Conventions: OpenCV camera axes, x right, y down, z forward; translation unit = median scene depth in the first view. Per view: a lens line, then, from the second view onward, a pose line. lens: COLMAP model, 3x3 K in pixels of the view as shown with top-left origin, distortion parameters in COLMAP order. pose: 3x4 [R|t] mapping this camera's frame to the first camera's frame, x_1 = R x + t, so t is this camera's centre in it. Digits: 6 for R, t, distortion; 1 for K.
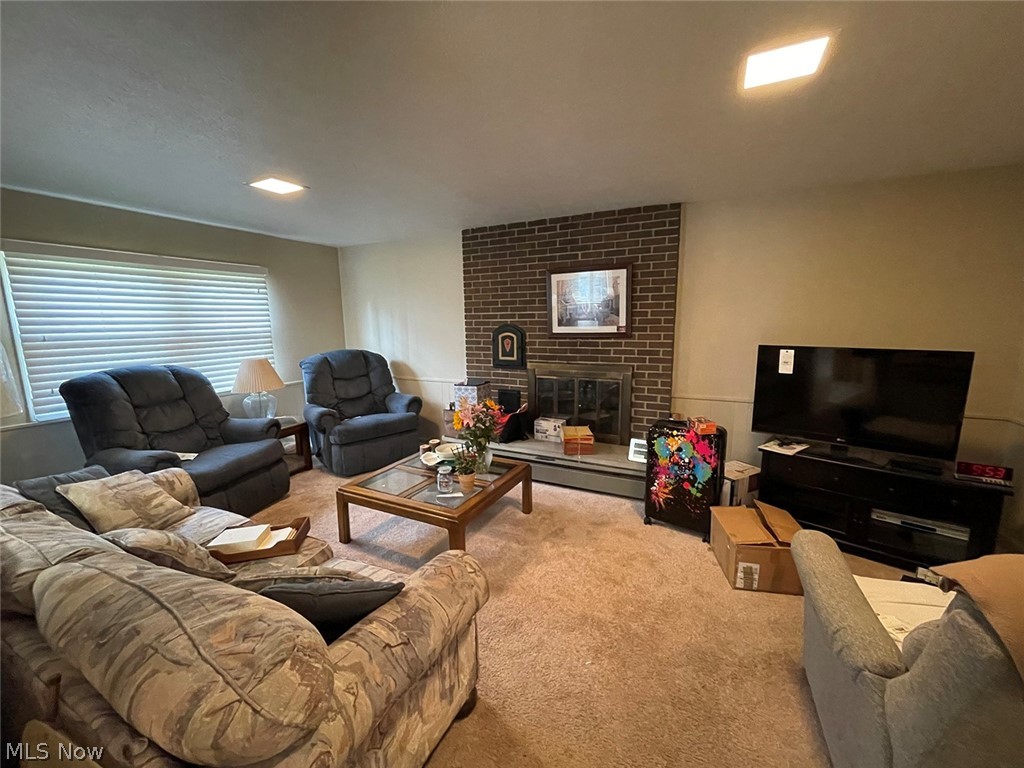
lens RADIAL K [[412.1, 0, 512.0], [0, 412.1, 383.1], [0, 0, 1]] dist [0.000547, 0.000062]
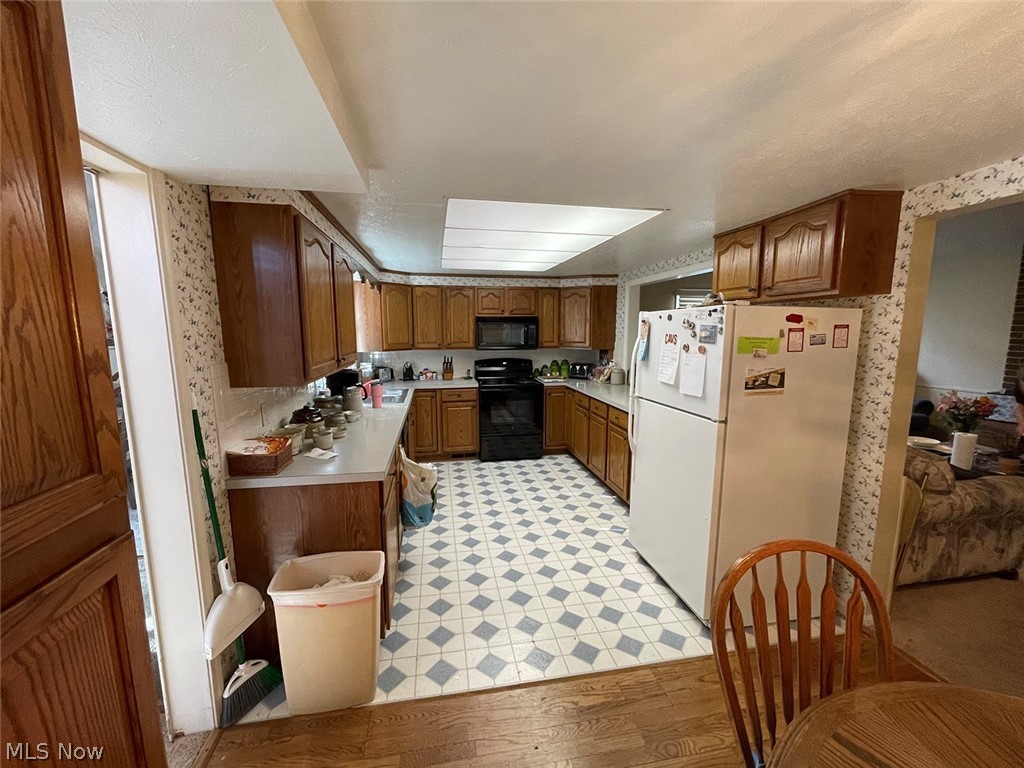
lens RADIAL K [[412.1, 0, 511.2], [0, 412.1, 389.6], [0, 0, 1]] dist [0.000547, 0.000062]
pose [[0.606254, 0.119336, -0.786266, -0.045758], [-0.126235, 0.990583, 0.053012, 0.097039], [0.785188, 0.067116, 0.615609, -0.663509]]
